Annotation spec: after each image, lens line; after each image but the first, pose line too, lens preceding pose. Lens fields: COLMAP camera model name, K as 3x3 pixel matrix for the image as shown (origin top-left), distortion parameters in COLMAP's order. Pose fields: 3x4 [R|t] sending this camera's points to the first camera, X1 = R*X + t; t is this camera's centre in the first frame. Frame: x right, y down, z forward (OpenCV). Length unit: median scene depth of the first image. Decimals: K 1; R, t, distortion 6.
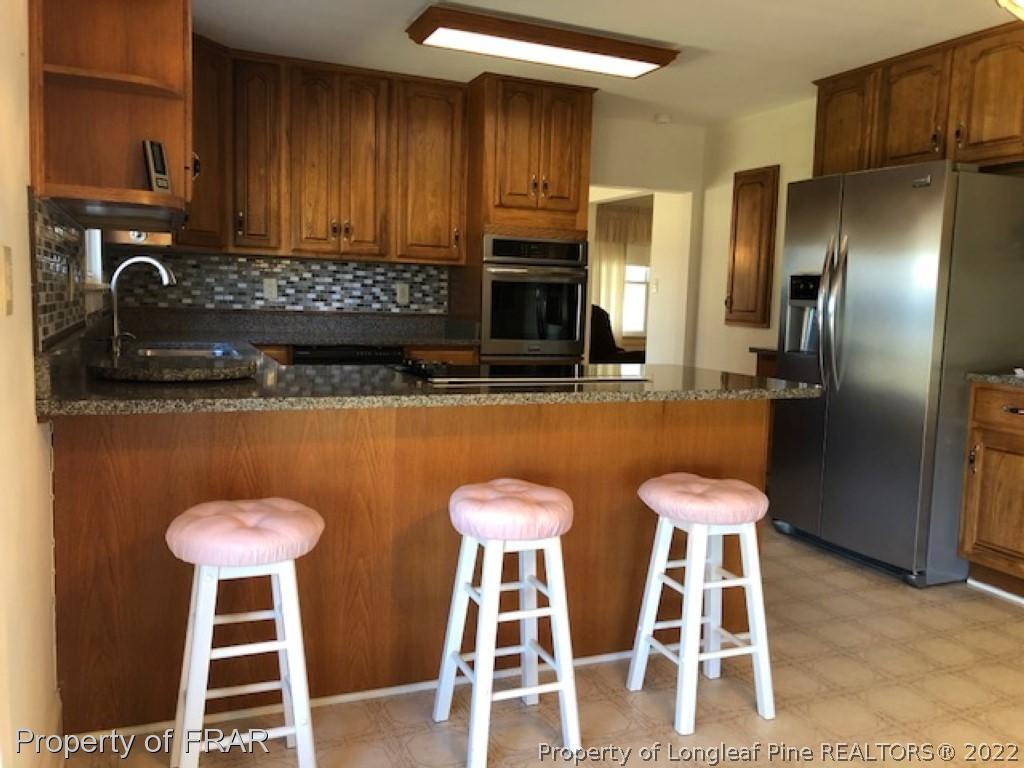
lens RADIAL K [[829.2, 0, 512.0], [0, 829.2, 384.0], [0, 0, 1]] dist [-0.007390, -0.009920]
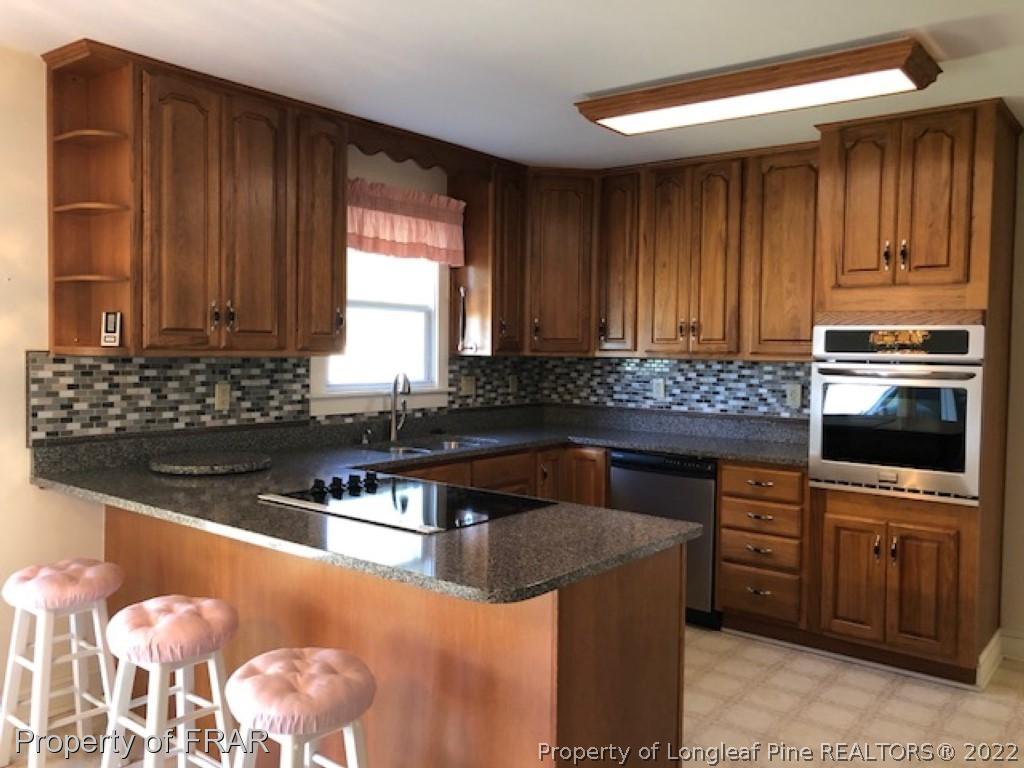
lens RADIAL K [[829.2, 0, 512.0], [0, 829.2, 384.0], [0, 0, 1]] dist [-0.007390, -0.009920]
pose [[0.467492, 0.012407, -0.883910, 0.512118], [-0.091464, 0.995214, -0.034405, -0.069465], [0.879253, 0.096930, 0.466389, 0.373210]]
